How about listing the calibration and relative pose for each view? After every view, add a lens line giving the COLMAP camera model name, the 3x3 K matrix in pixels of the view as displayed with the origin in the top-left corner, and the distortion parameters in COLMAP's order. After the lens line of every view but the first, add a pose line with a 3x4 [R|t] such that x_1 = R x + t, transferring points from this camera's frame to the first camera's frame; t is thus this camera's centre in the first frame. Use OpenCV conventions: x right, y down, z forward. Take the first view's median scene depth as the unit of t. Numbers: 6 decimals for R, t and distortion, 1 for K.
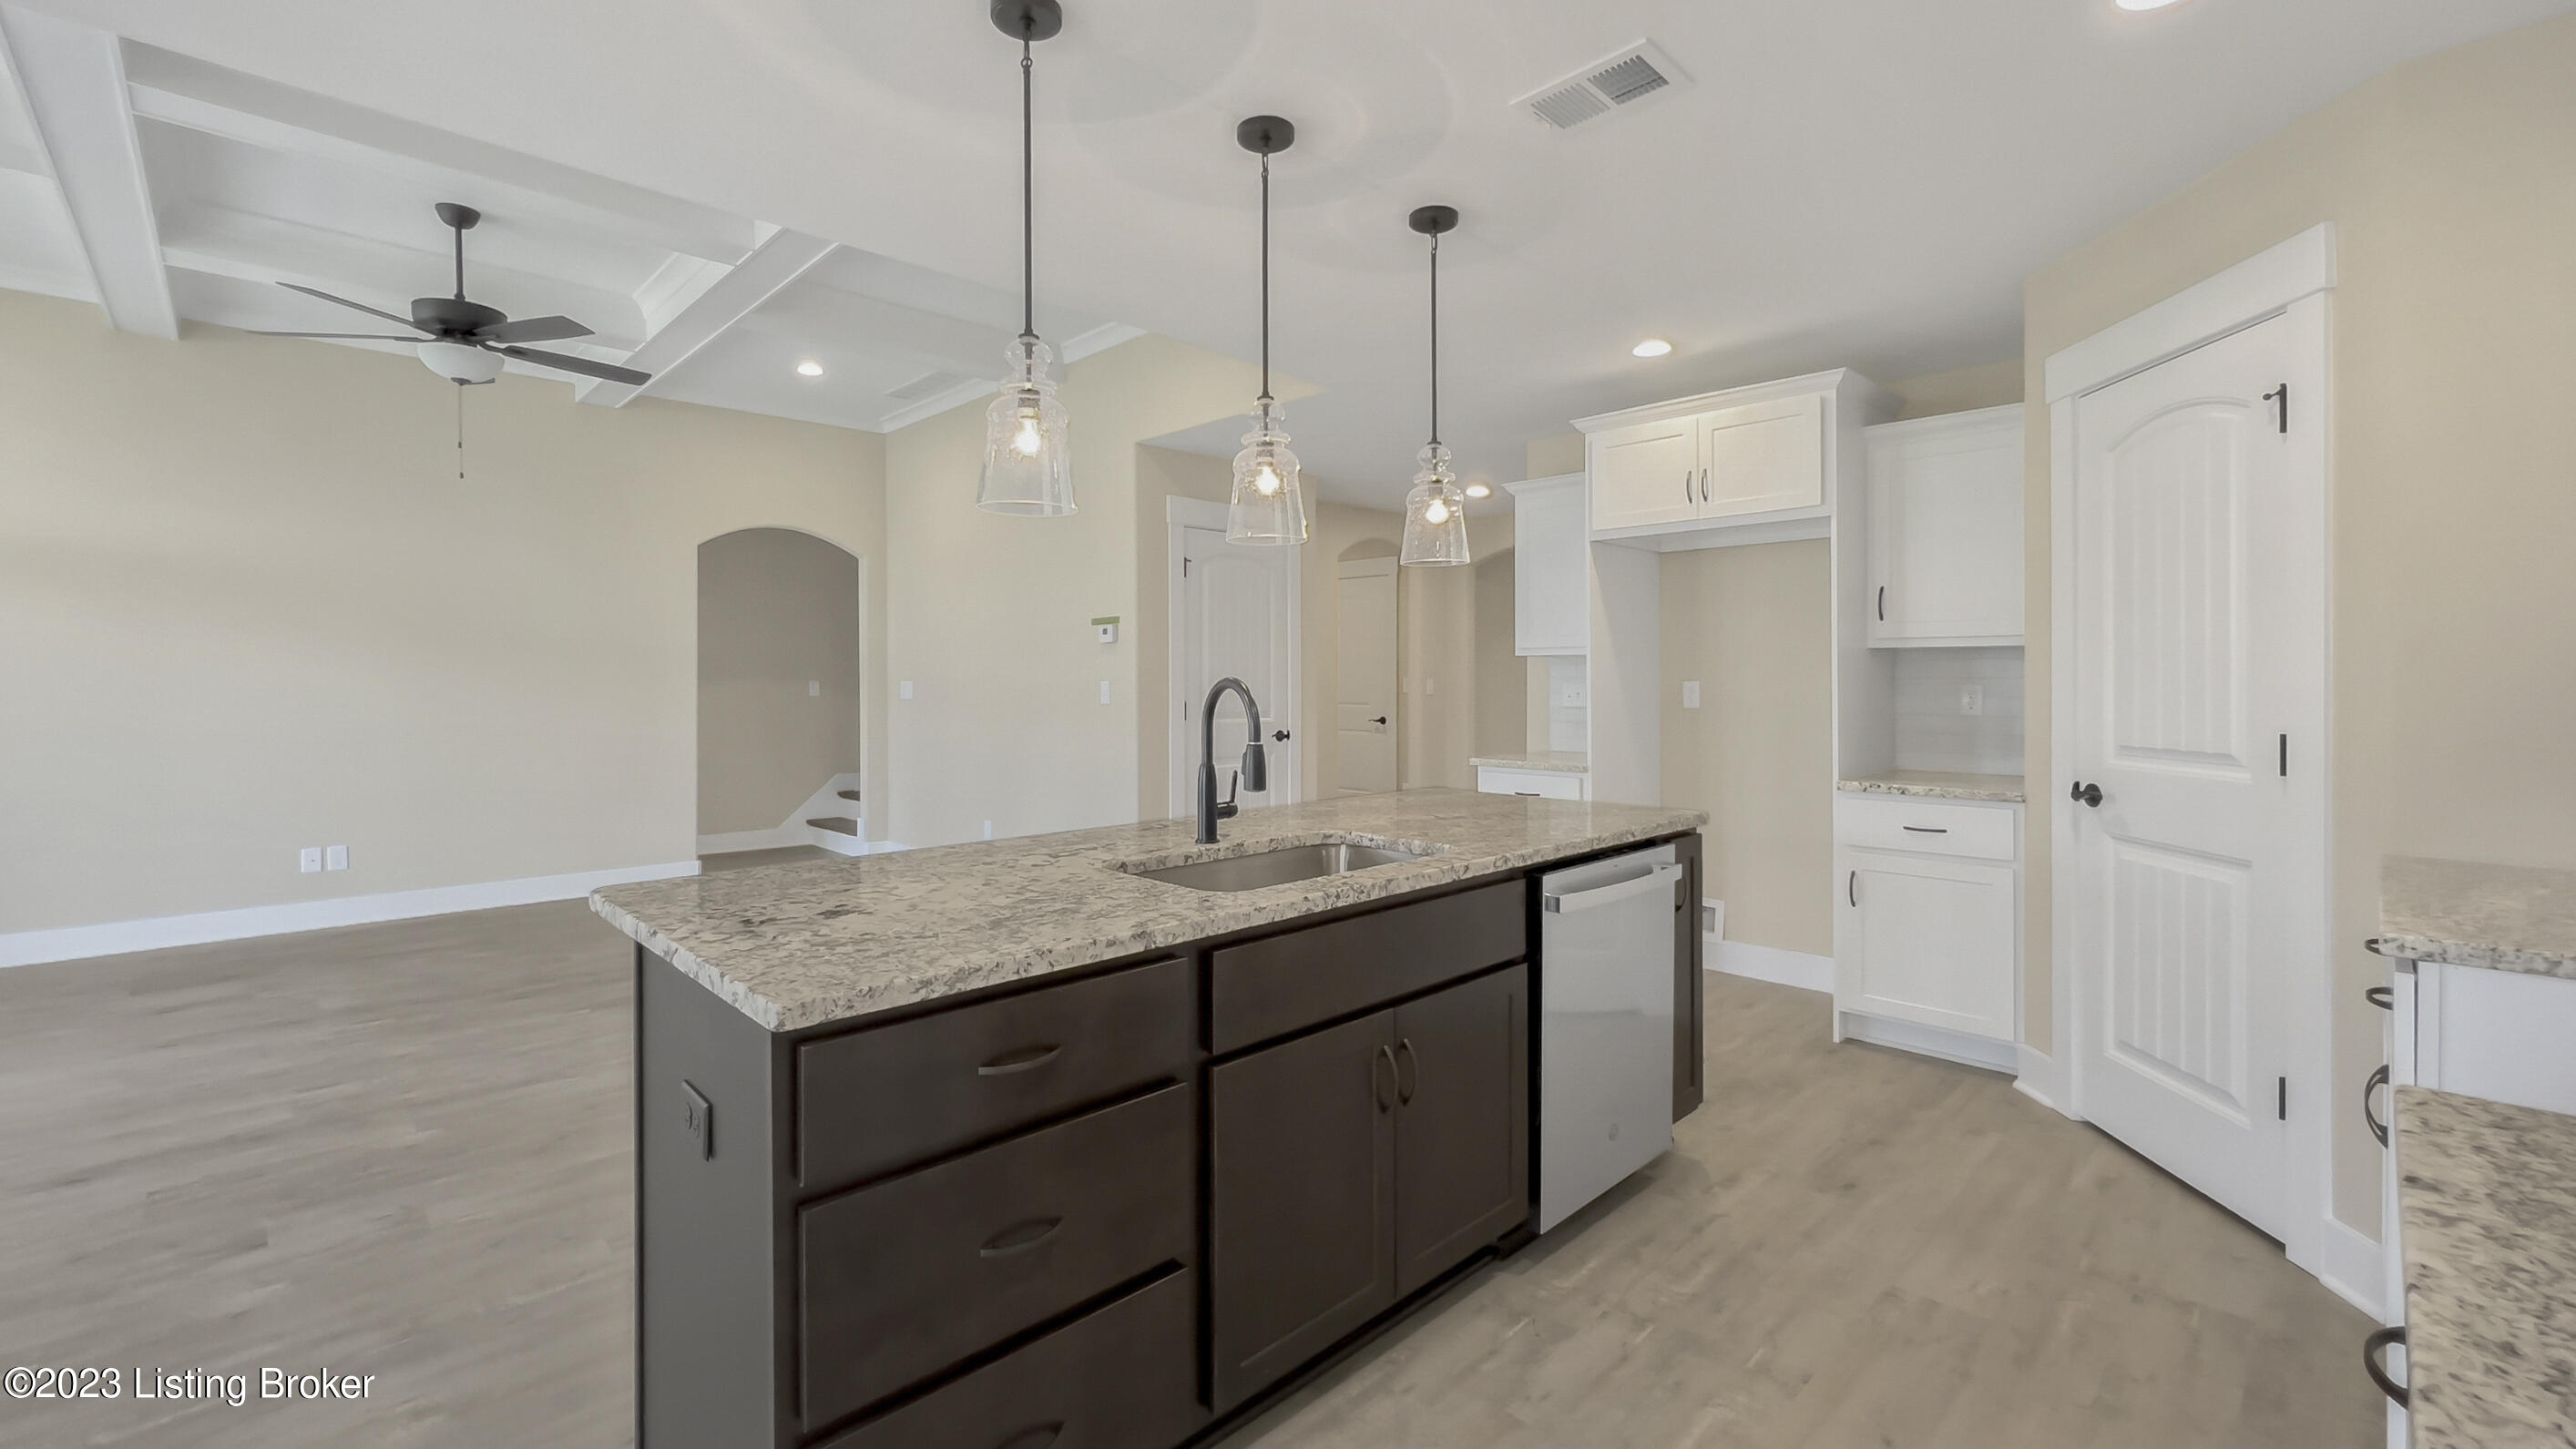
lens RADIAL K [[1056.9, 0, 1264.4], [0, 1056.9, 681.9], [0, 0, 1]] dist [-0.001209, 0.000248]
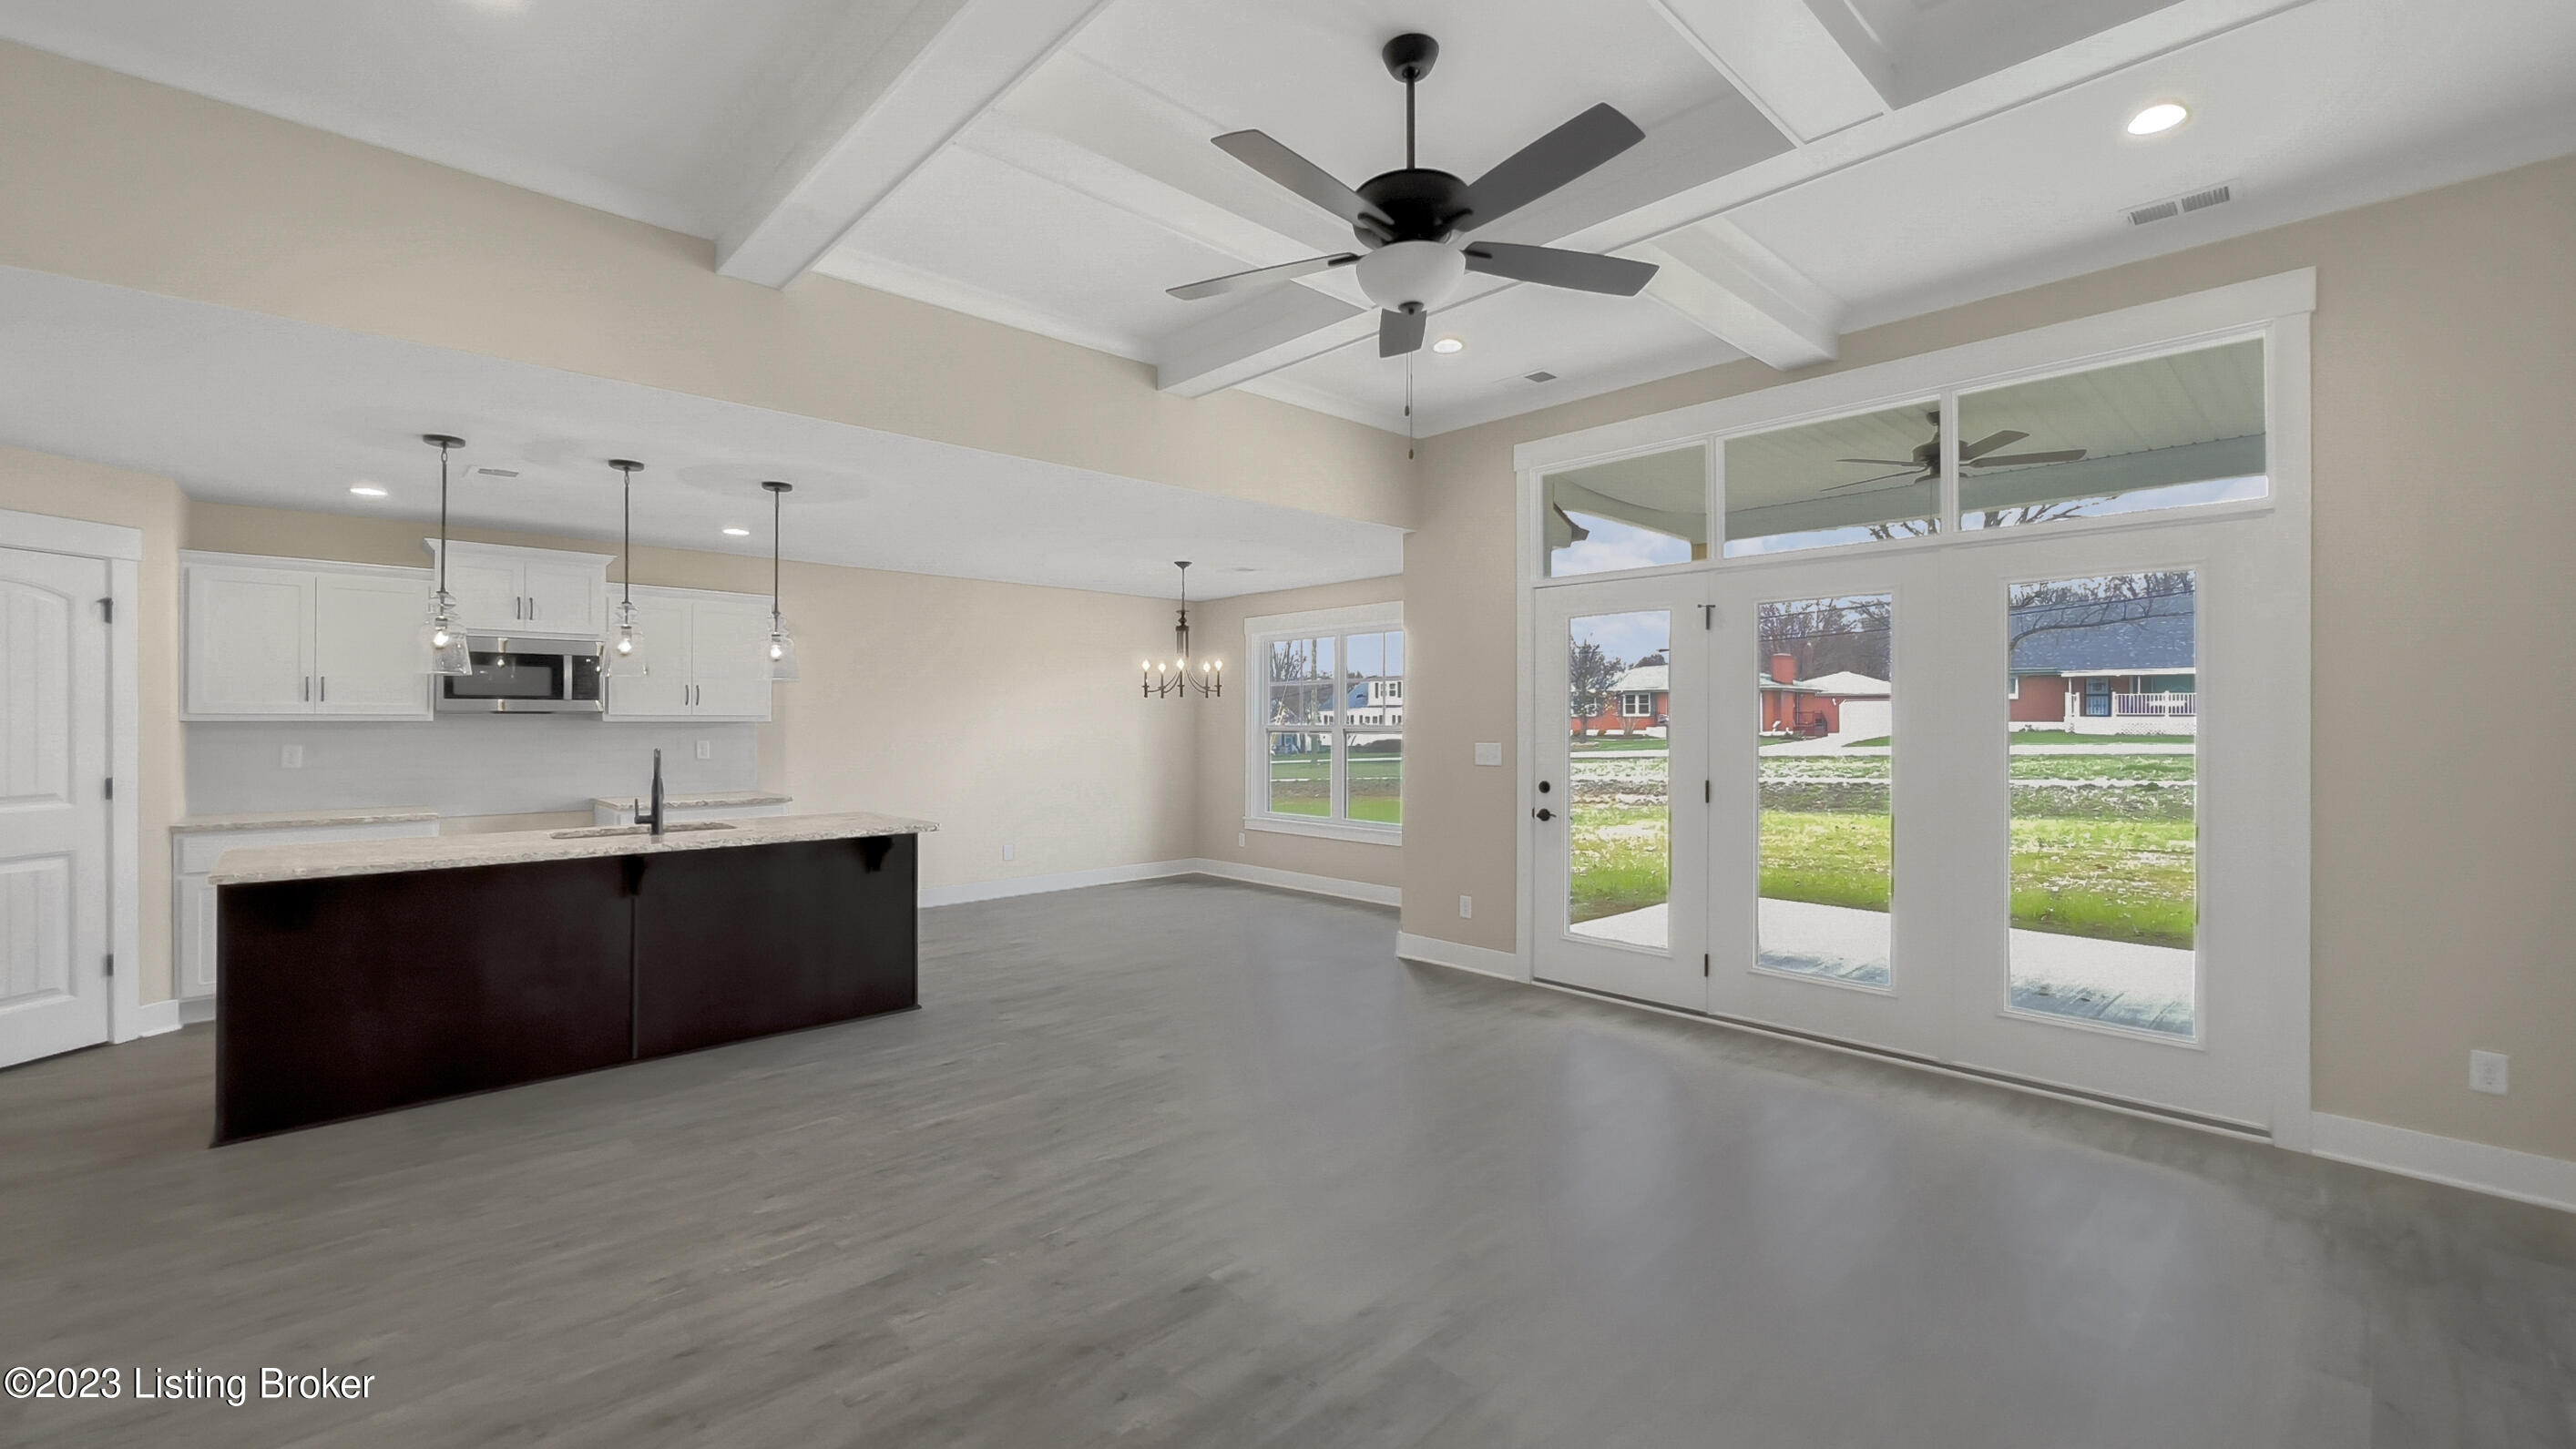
lens RADIAL K [[1039.7, 0, 1283.1], [0, 1039.7, 719.3], [0, 0, 1]] dist [-0.000969, 0.000362]
pose [[-0.999961, 0.000735, 0.008762, -0.811825], [0.000750, 0.999998, 0.001694, -0.039931], [-0.008760, 0.001700, -0.999960, 1.936529]]
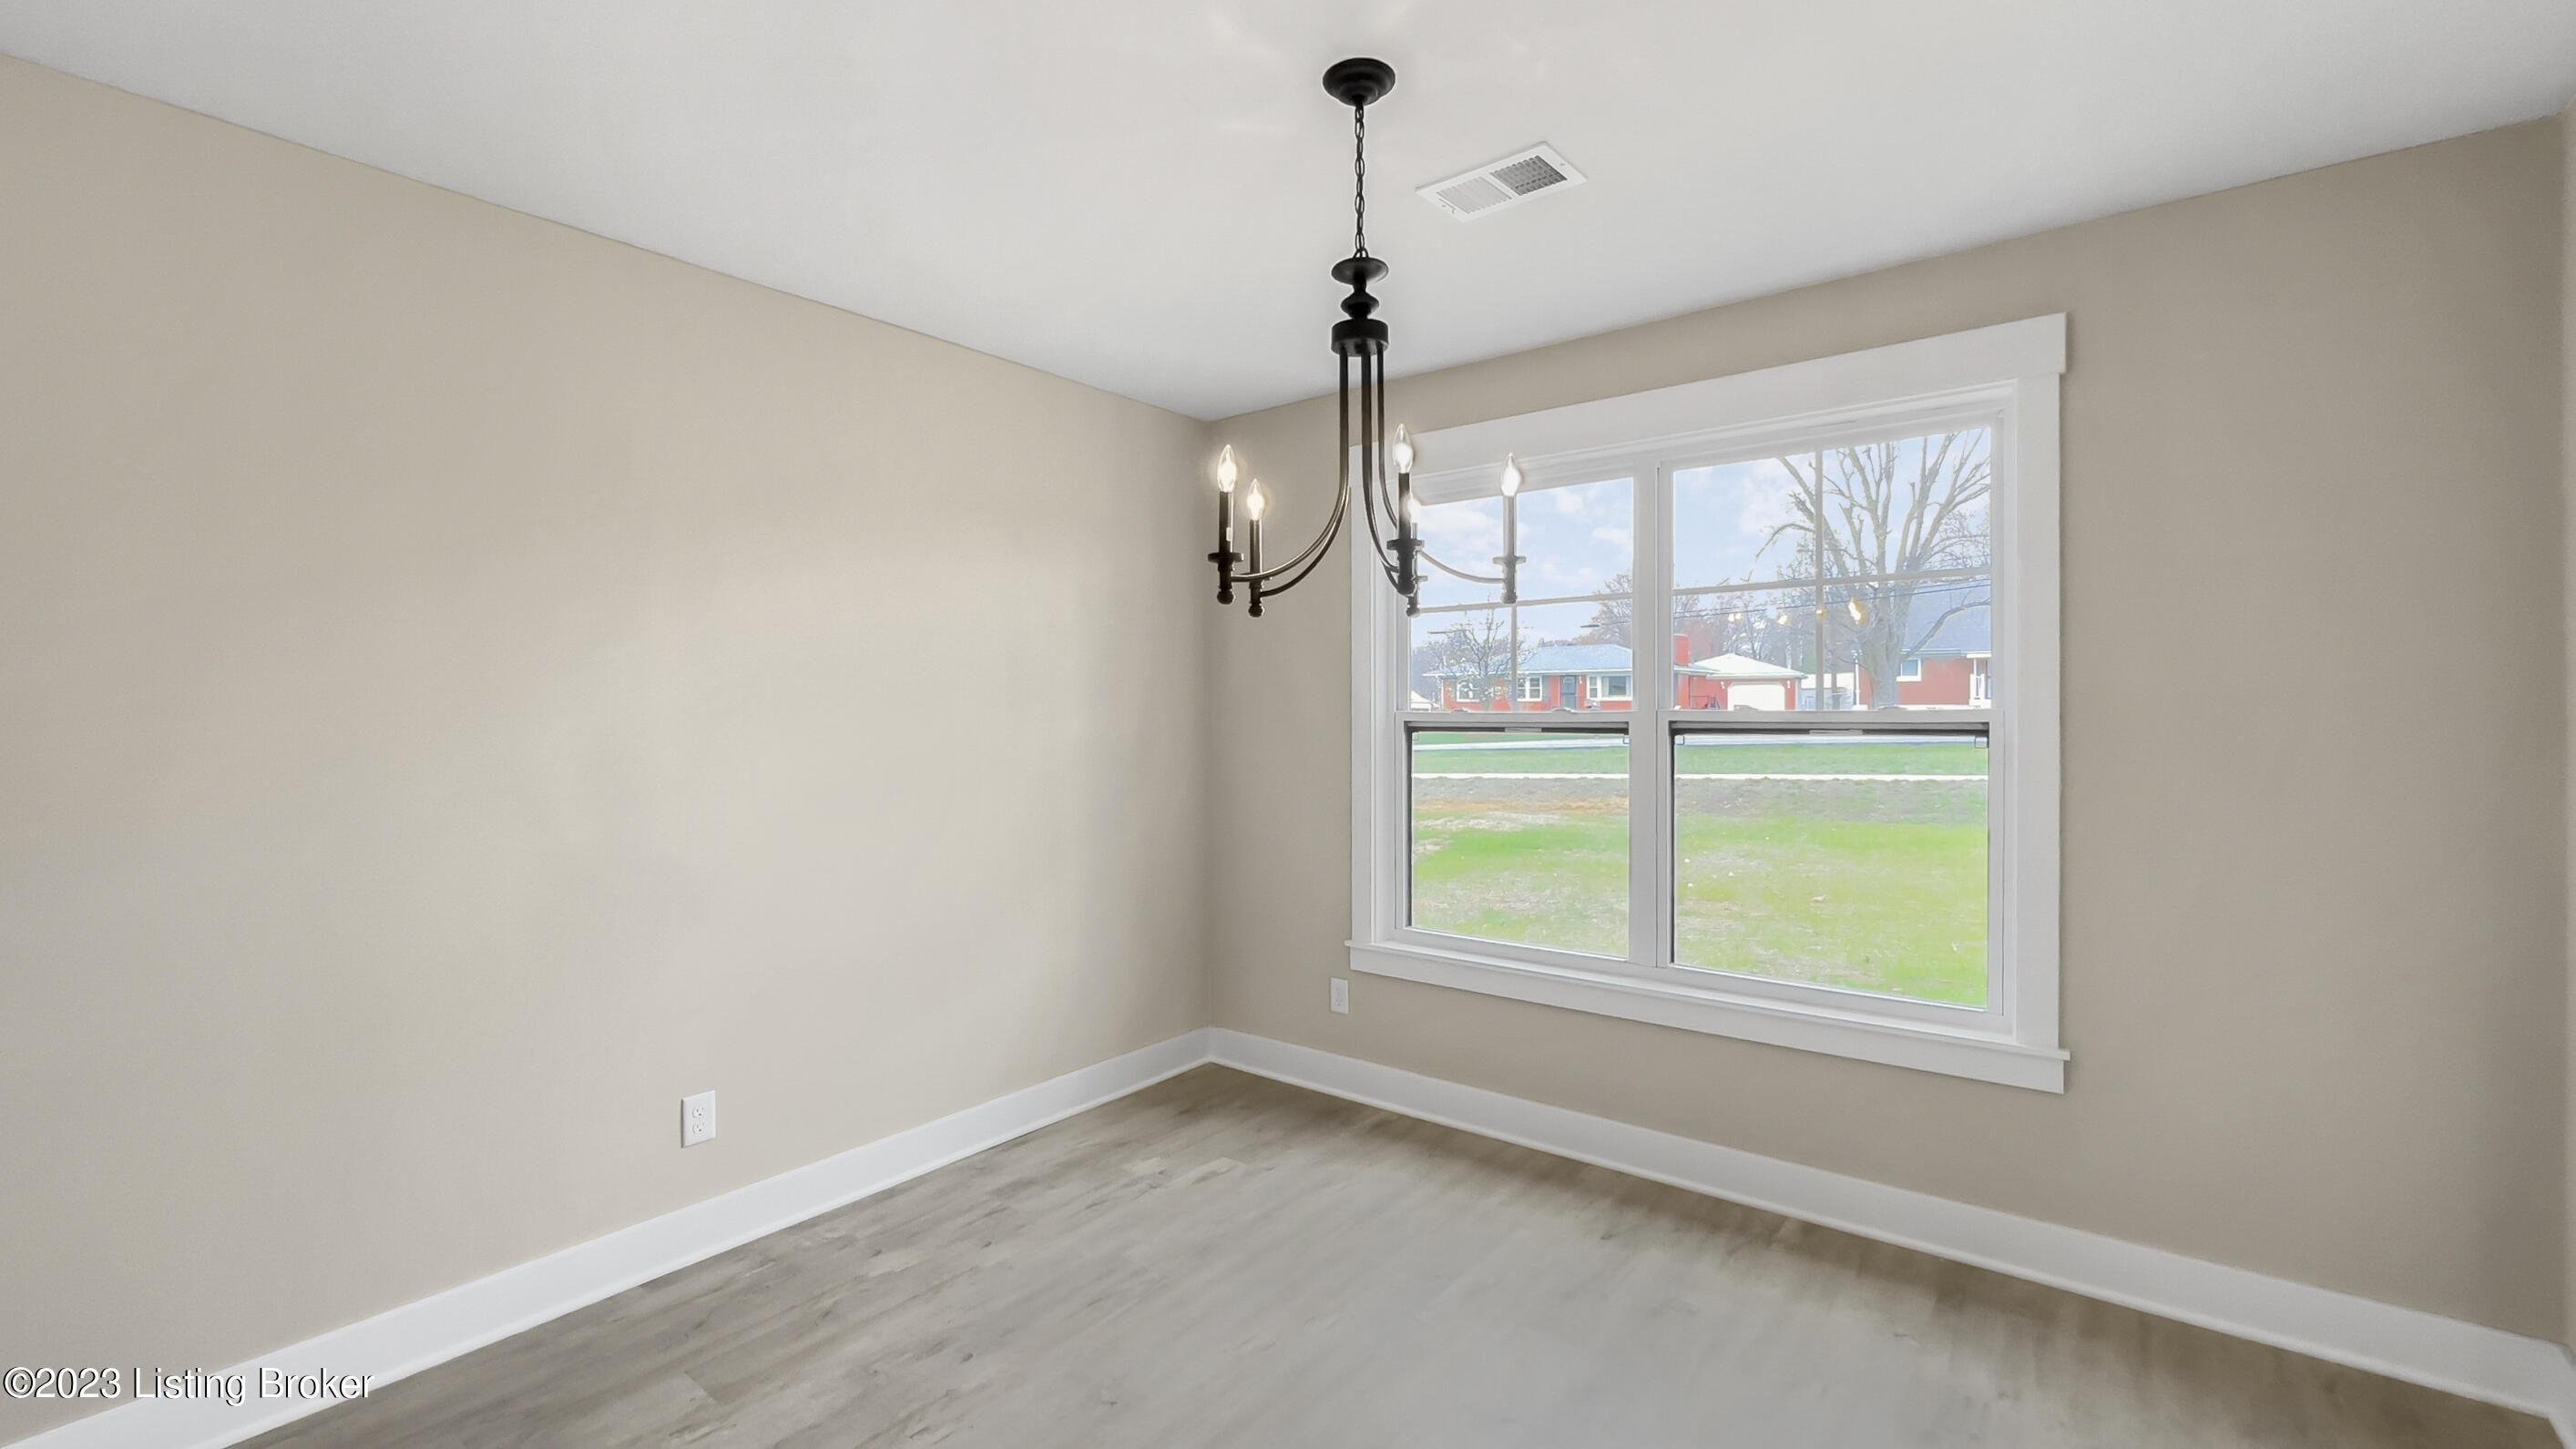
lens RADIAL K [[1065.6, 0, 1281.2], [0, 1065.6, 725.4], [0, 0, 1]] dist [-0.000071, 0.000053]
pose [[-0.990224, 0.008625, -0.139220, -0.477792], [0.005920, 0.999786, 0.019829, -0.030874], [0.139361, 0.018811, -0.990063, 0.401618]]
